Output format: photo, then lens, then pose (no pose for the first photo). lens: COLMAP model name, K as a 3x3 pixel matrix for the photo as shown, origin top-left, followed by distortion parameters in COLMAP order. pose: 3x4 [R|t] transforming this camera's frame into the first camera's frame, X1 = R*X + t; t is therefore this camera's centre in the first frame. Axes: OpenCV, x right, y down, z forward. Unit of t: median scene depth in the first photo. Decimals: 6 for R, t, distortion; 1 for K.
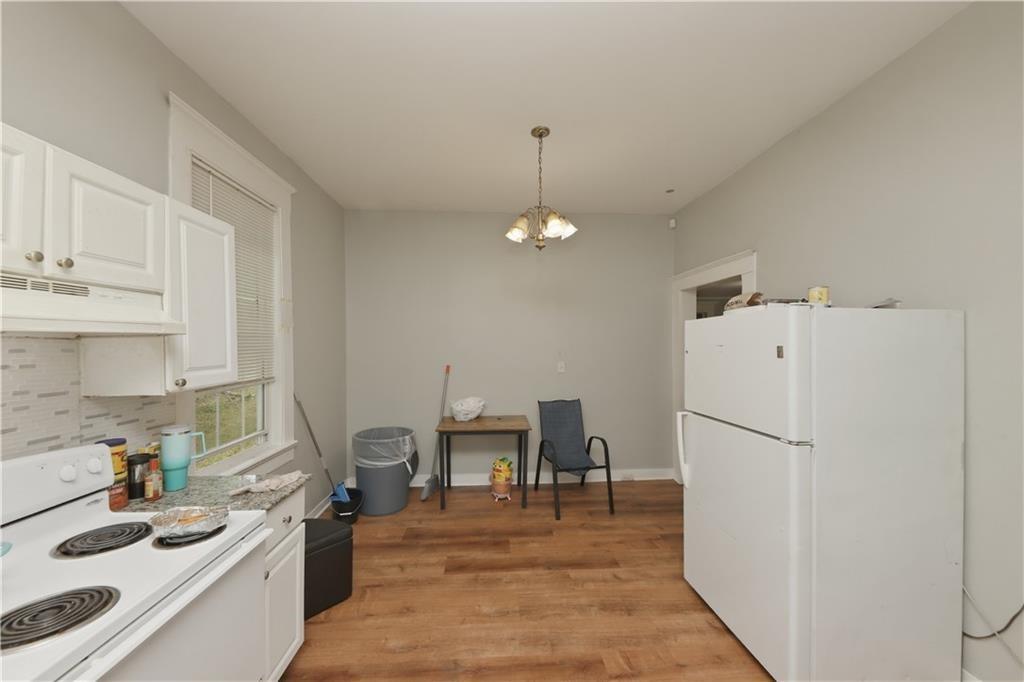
lens RADIAL K [[367.4, 0, 508.2], [0, 367.4, 342.3], [0, 0, 1]] dist [-0.002166, -0.000354]
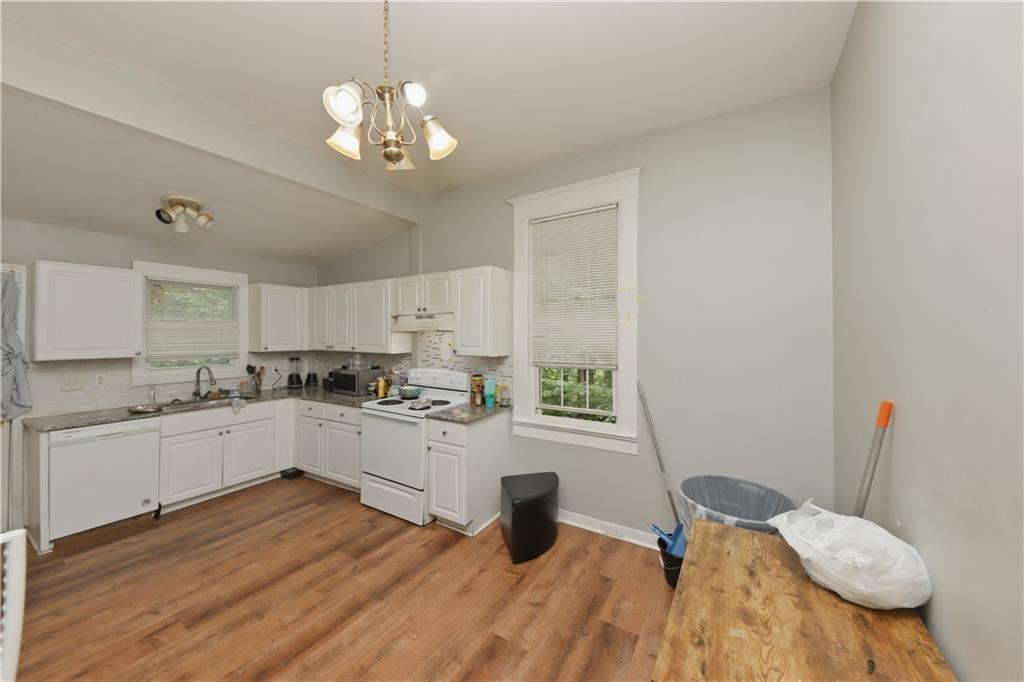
lens RADIAL K [[367.4, 0, 508.2], [0, 367.4, 342.3], [0, 0, 1]] dist [-0.002166, -0.000354]
pose [[-0.568450, 0.020086, -0.822472, 0.525273], [0.004576, 0.999764, 0.021253, 0.004789], [0.822705, 0.008318, -0.568408, 1.785398]]
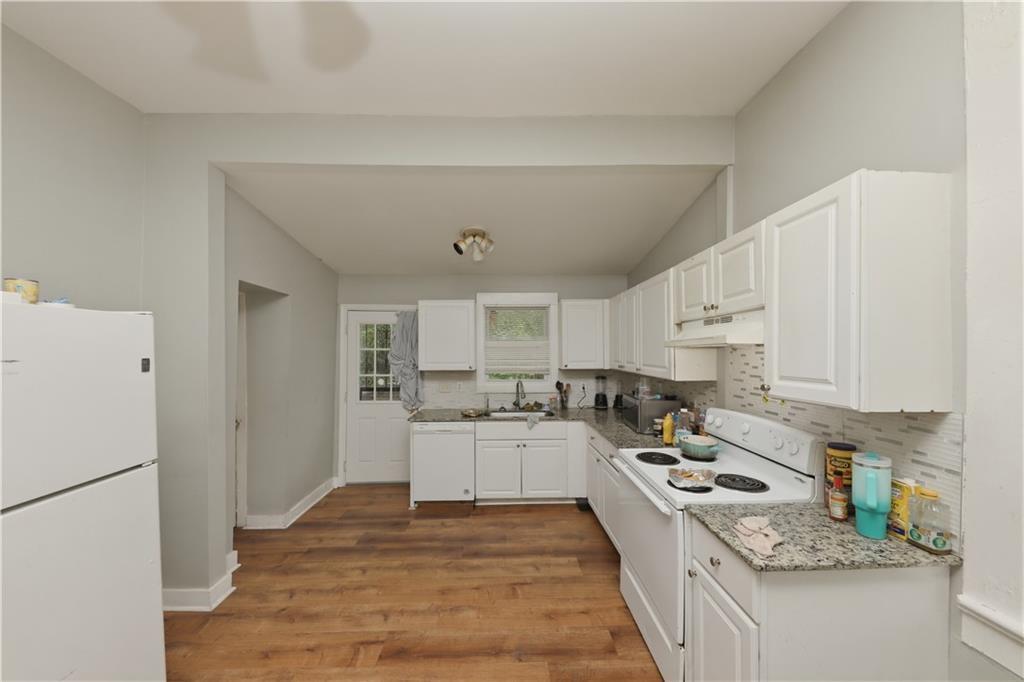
lens RADIAL K [[350.0, 0, 510.7], [0, 350.0, 349.4], [0, 0, 1]] dist [0.001075, -0.005134]
pose [[-0.999674, 0.007244, 0.024485, -0.125816], [0.007028, 0.999935, -0.008929, 0.001600], [-0.024548, -0.008754, -0.999660, 1.431895]]
